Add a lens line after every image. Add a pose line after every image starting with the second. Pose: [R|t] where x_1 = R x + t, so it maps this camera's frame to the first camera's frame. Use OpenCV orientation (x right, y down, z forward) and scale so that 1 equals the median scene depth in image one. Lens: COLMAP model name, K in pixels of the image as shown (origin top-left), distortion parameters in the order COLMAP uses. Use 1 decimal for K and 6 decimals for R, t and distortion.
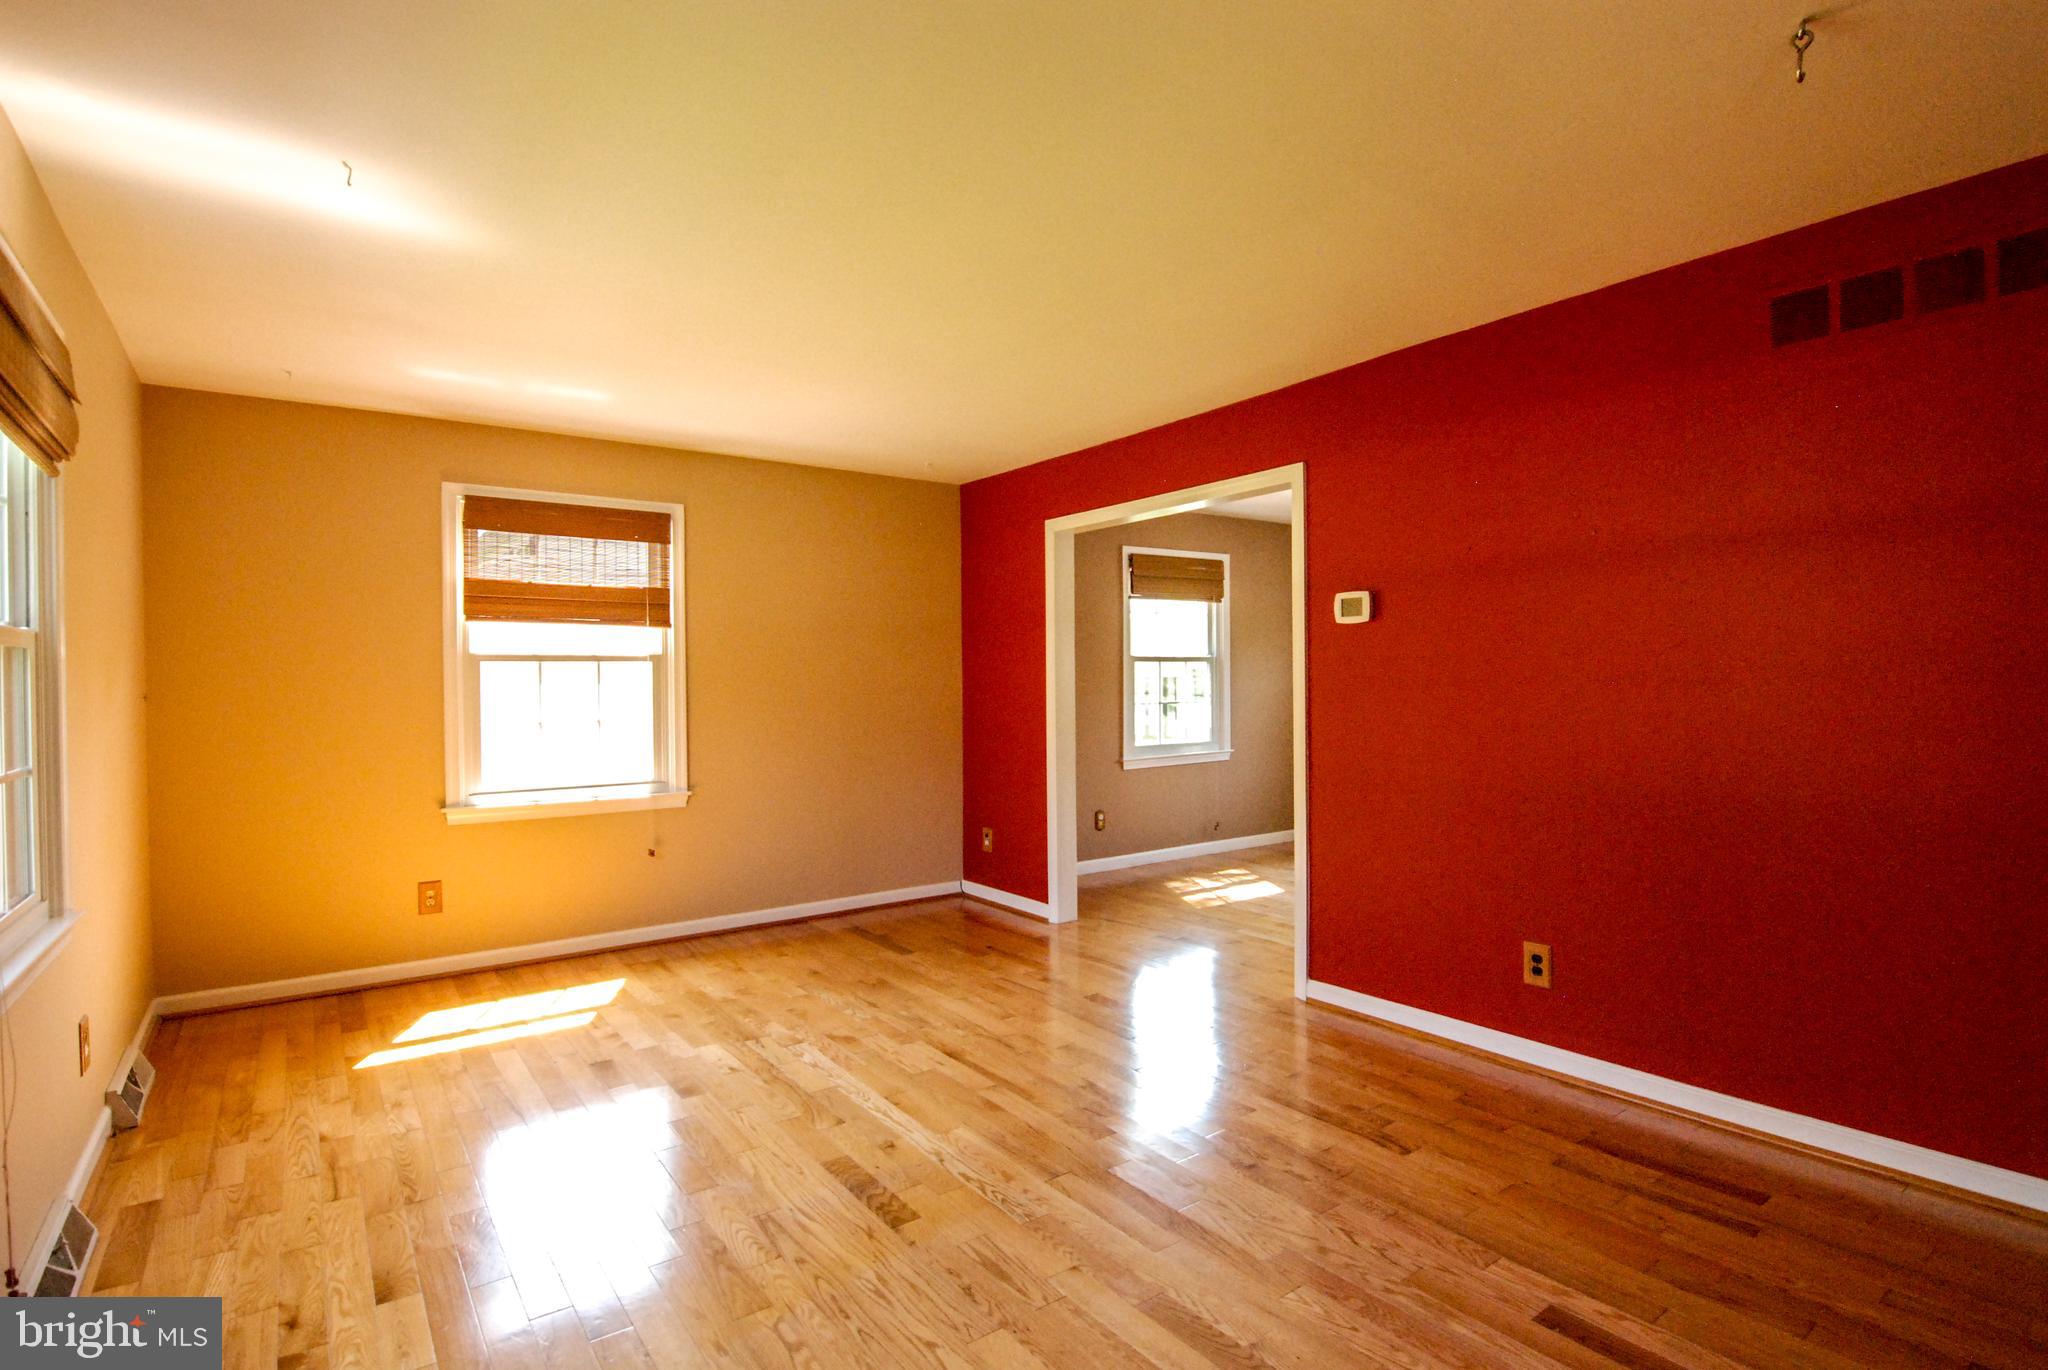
lens RADIAL K [[995.4, 0, 1020.1], [0, 995.4, 686.5], [0, 0, 1]] dist [-0.003906, -0.011900]
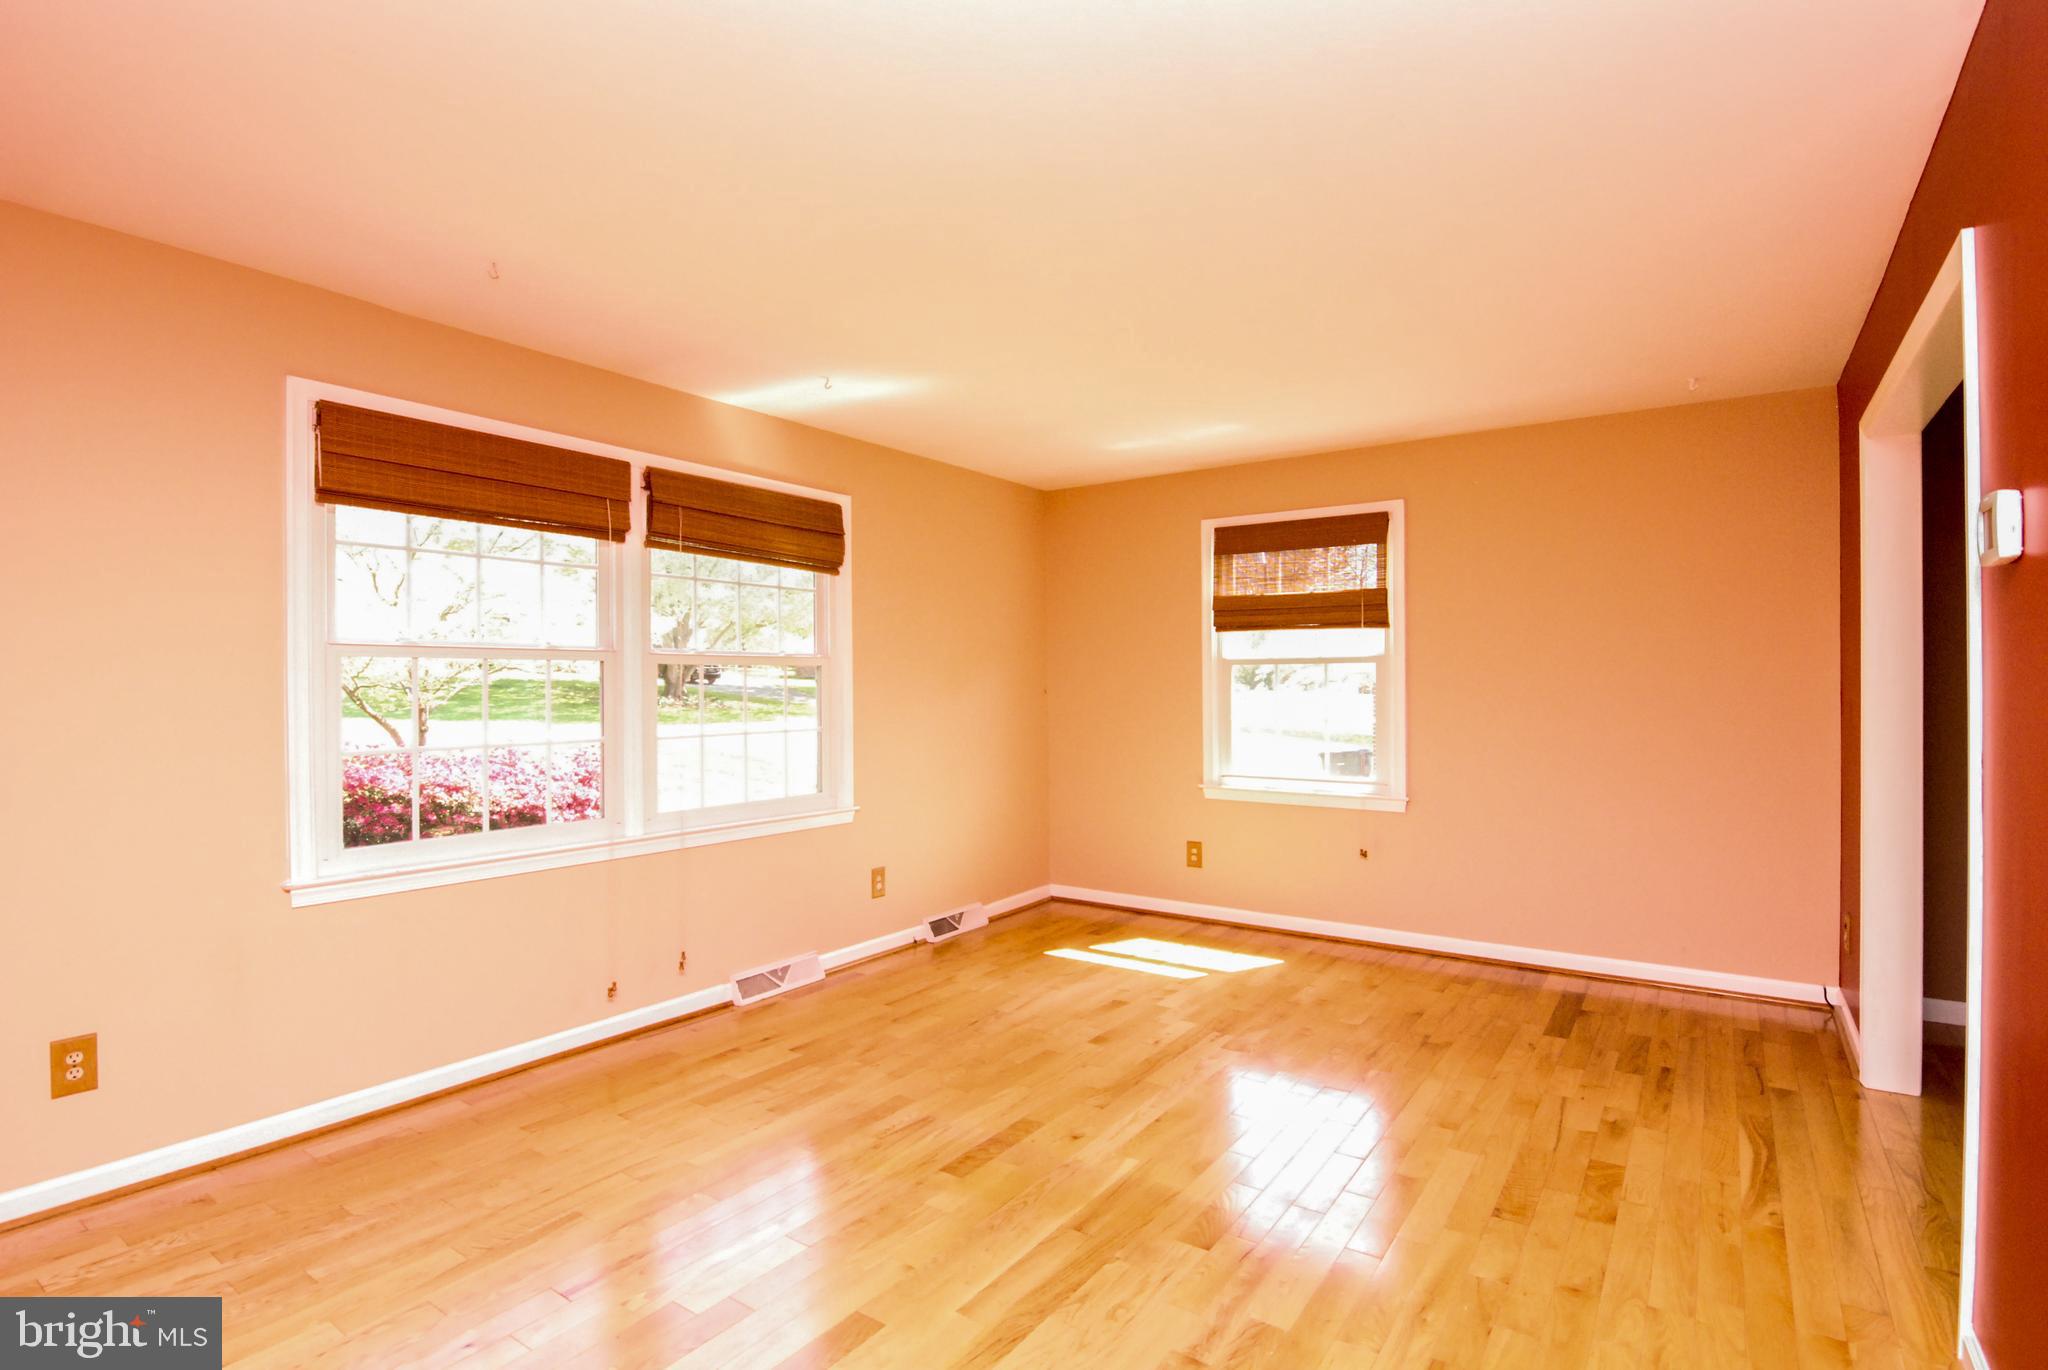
lens RADIAL K [[995.4, 0, 1020.1], [0, 995.4, 686.5], [0, 0, 1]] dist [-0.003906, -0.011900]
pose [[0.329522, 0.012100, -0.944070, 0.513366], [-0.006181, 0.999924, 0.010658, -0.011197], [0.944128, 0.002323, 0.329572, 0.376005]]
